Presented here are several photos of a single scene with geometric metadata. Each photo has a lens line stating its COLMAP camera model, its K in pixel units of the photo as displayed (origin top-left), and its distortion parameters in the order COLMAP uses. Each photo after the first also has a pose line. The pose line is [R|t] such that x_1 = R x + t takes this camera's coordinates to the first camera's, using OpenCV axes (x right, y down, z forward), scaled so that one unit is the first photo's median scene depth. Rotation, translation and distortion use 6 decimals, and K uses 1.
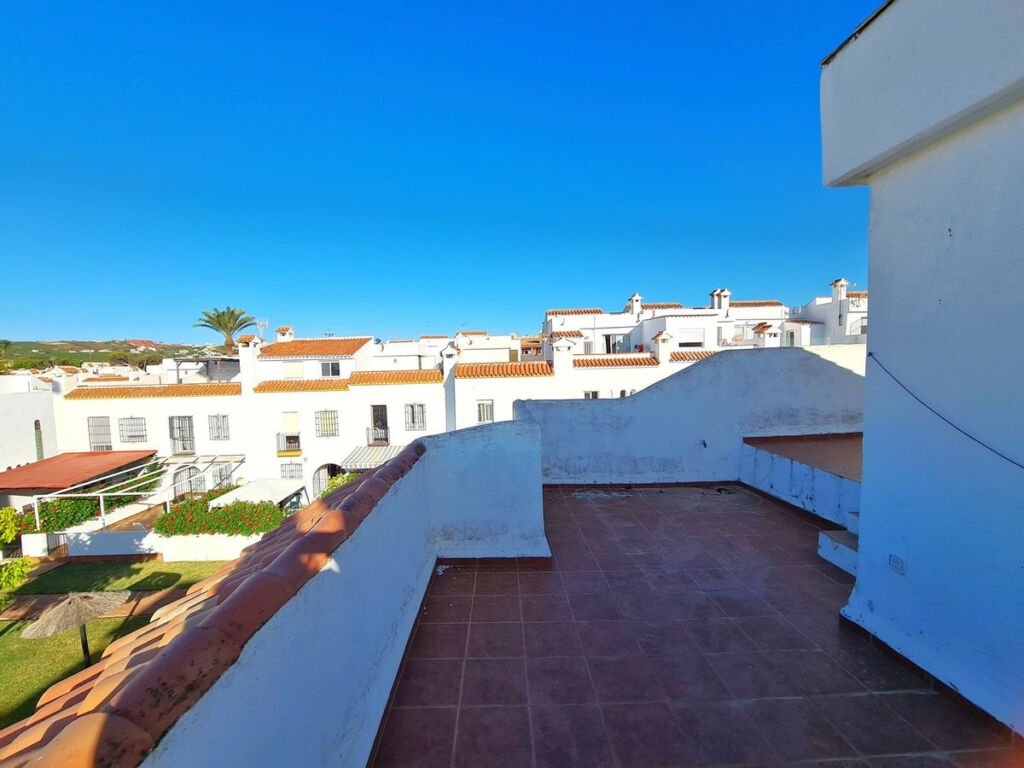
lens RADIAL K [[421.9, 0, 508.2], [0, 421.9, 387.8], [0, 0, 1]] dist [-0.002030, -0.000895]
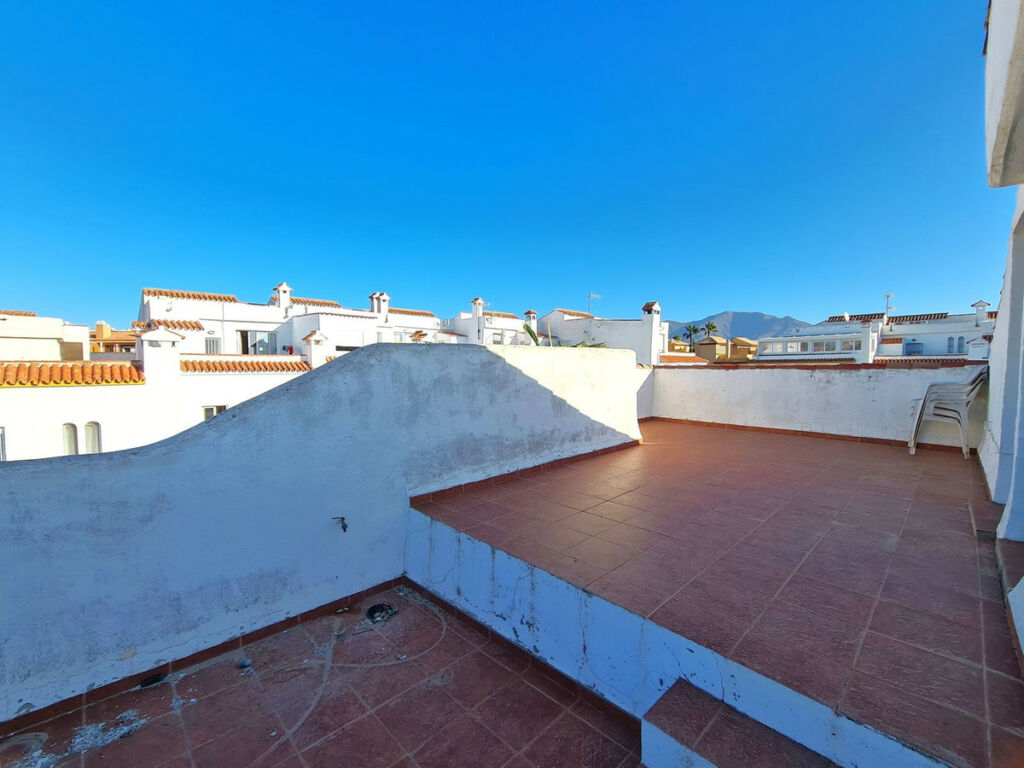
lens RADIAL K [[435.2, 0, 501.9], [0, 435.2, 391.7], [0, 0, 1]] dist [0.001162, -0.000177]
pose [[0.742468, -0.012768, 0.669760, 0.065661], [0.018017, 0.999837, -0.000912, -0.005965], [-0.669639, 0.012744, 0.742577, 0.121889]]
